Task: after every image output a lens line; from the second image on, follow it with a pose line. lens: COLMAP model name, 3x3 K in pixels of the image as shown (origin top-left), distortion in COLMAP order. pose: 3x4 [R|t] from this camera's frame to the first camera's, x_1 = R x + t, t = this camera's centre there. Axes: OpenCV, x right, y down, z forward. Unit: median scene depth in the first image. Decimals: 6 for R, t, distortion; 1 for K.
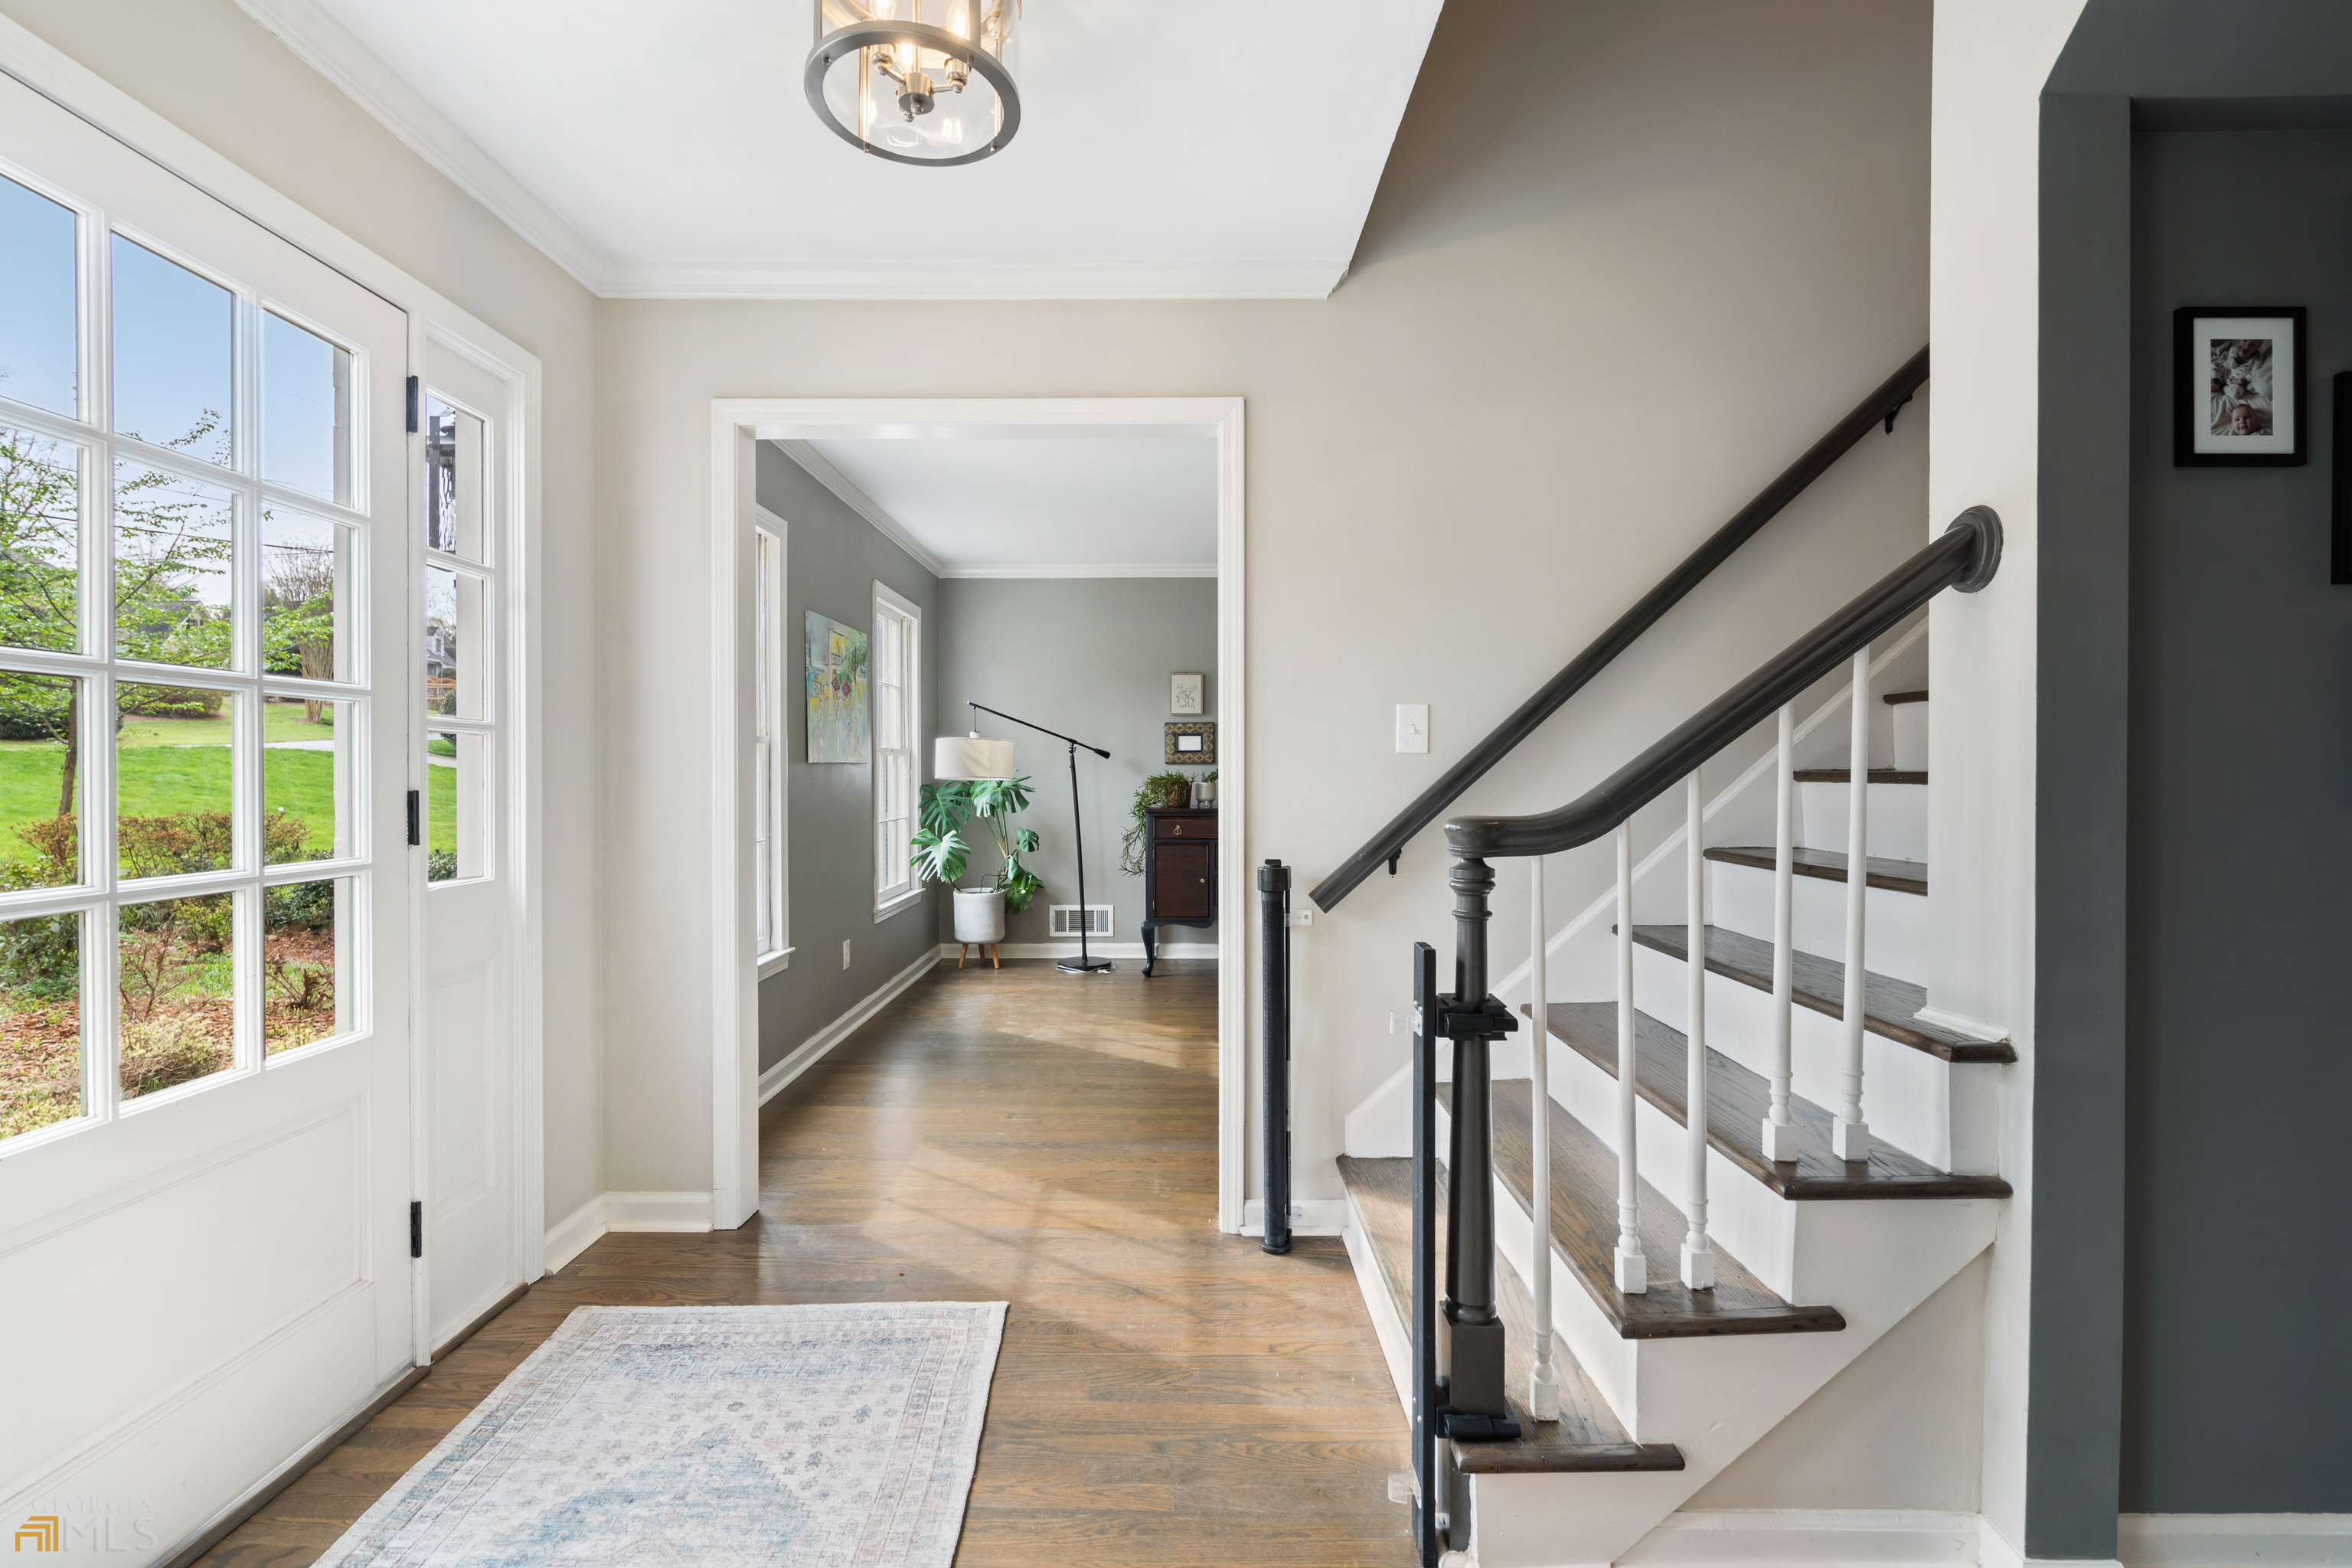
lens RADIAL K [[1083.0, 0, 1176.9], [0, 1083.0, 779.8], [0, 0, 1]] dist [-0.003099, -0.000215]
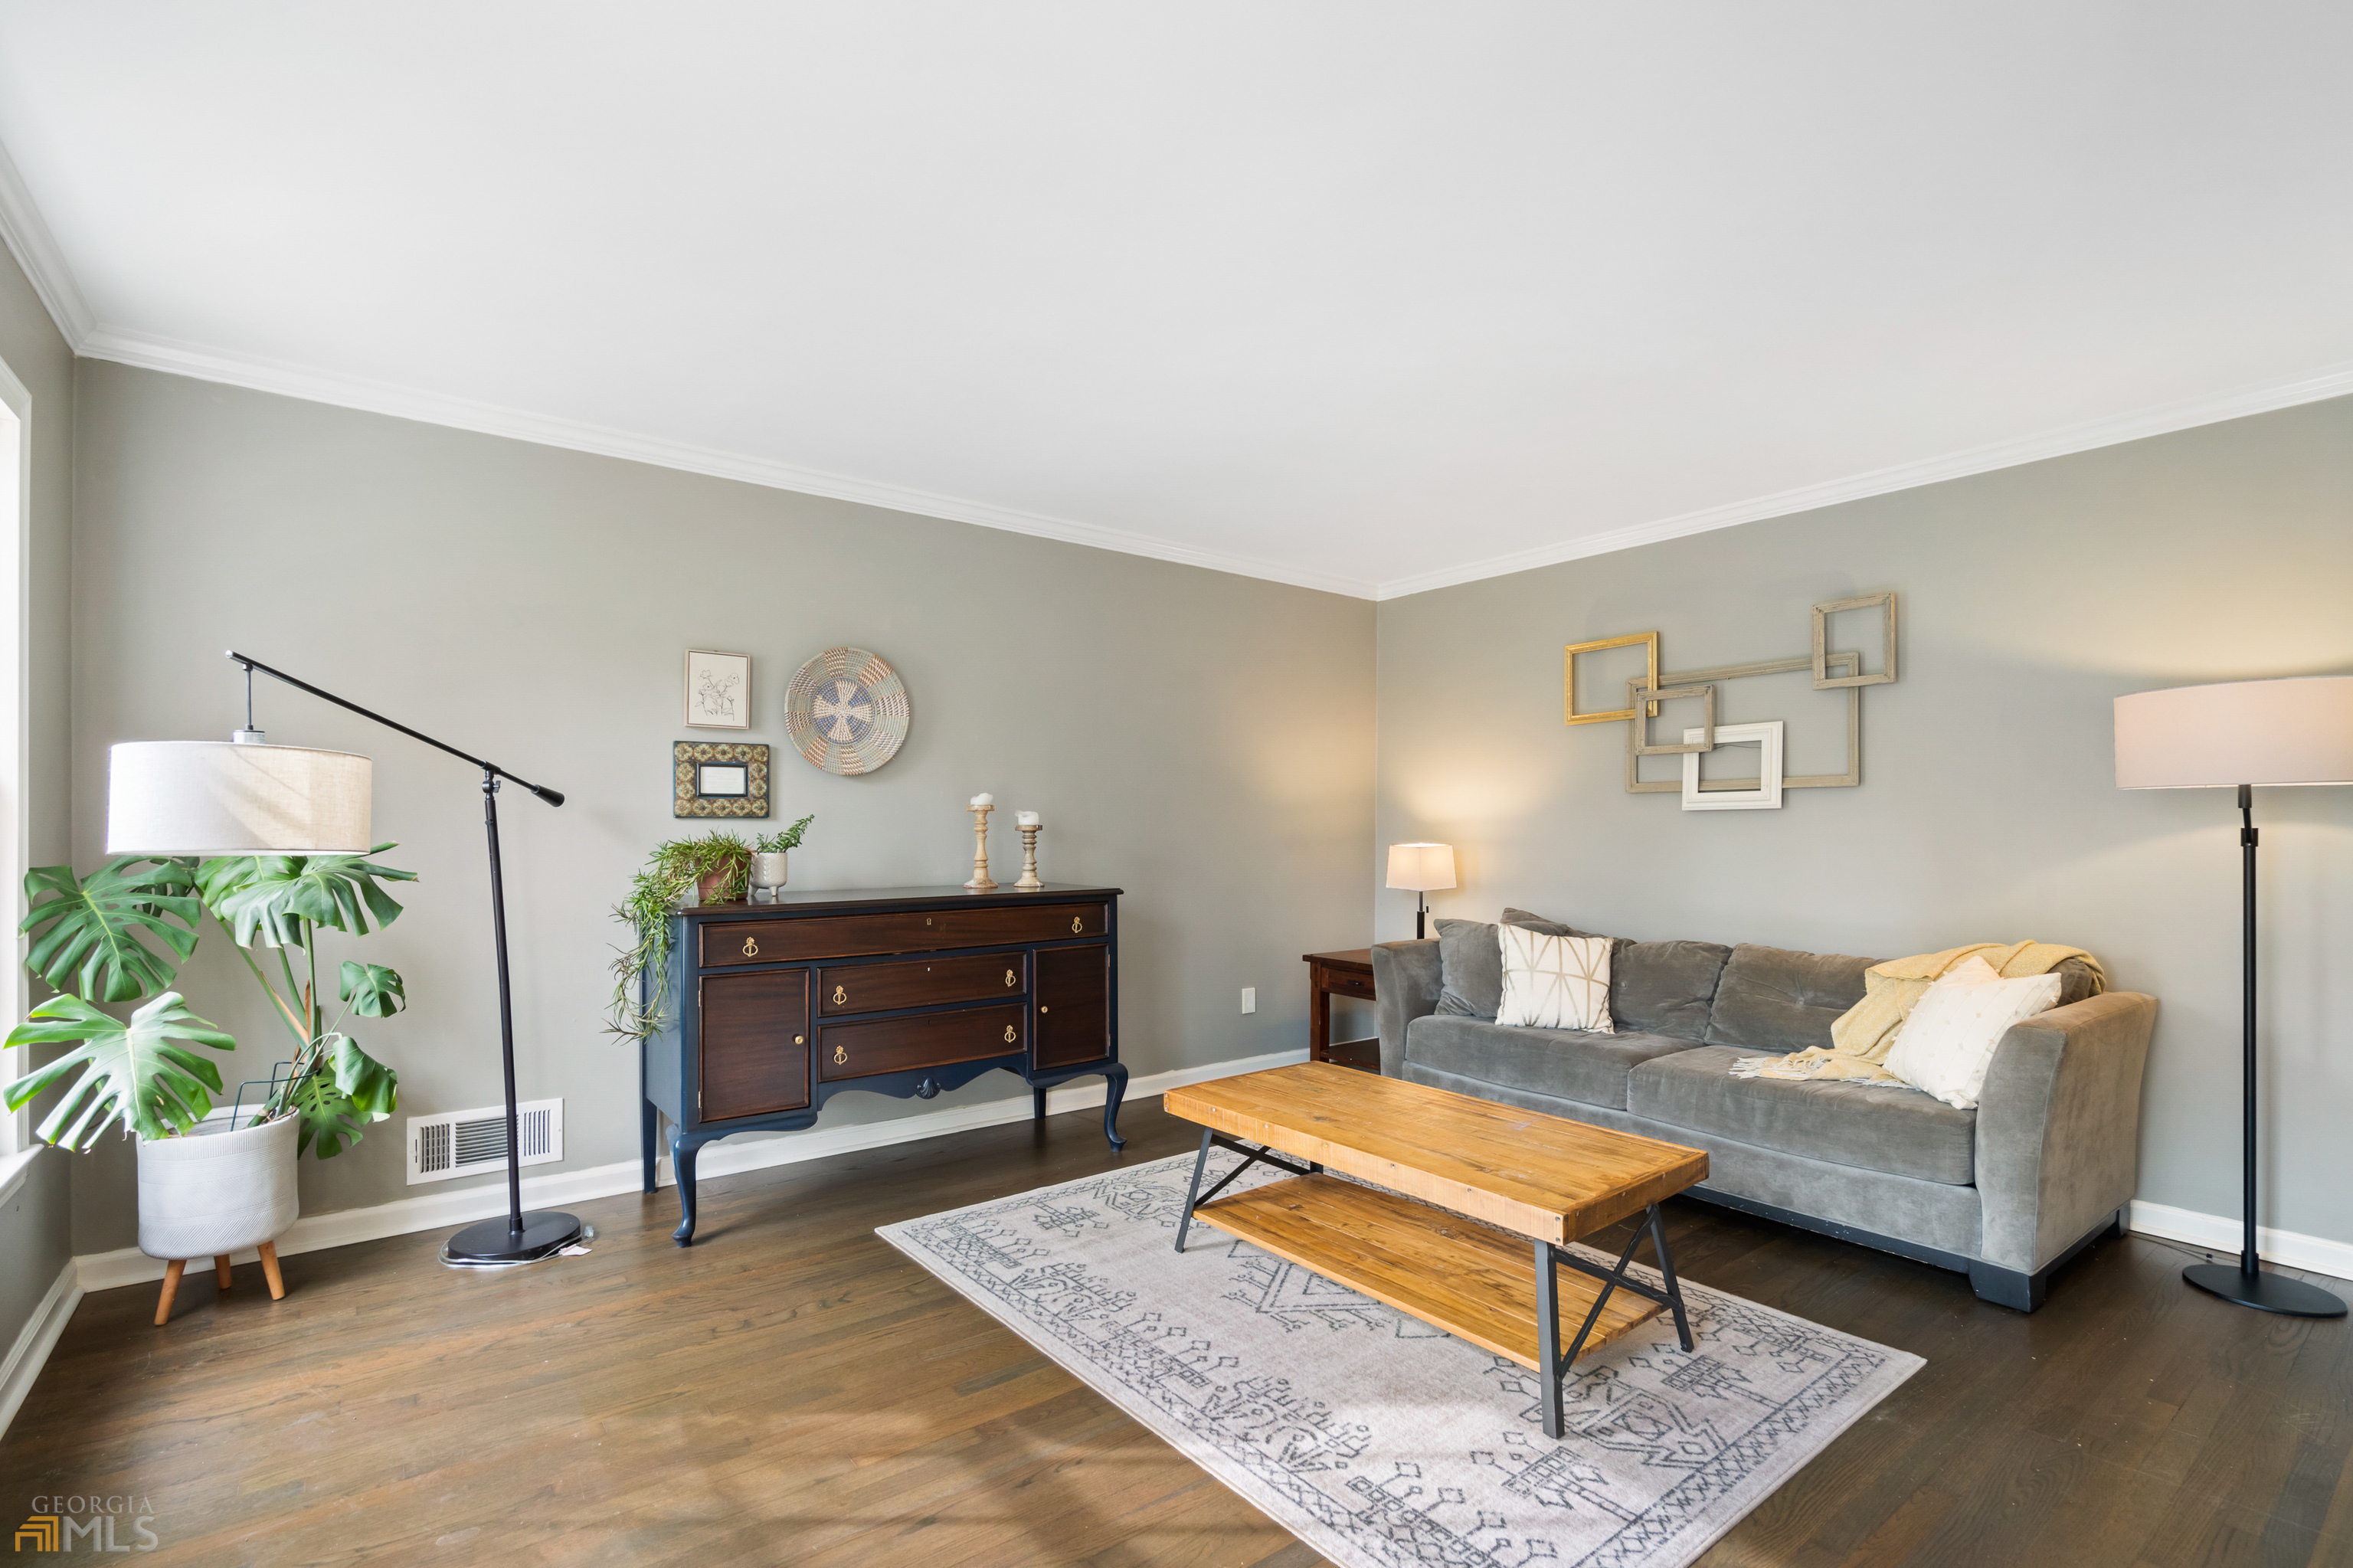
lens RADIAL K [[1083.5, 0, 1210.2], [0, 1083.5, 831.9], [0, 0, 1]] dist [-0.003099, -0.000215]
pose [[0.787296, -0.001039, 0.616575, -0.138552], [0.004345, 0.999983, -0.003863, -0.004913], [-0.616561, 0.005720, 0.787287, 0.437495]]
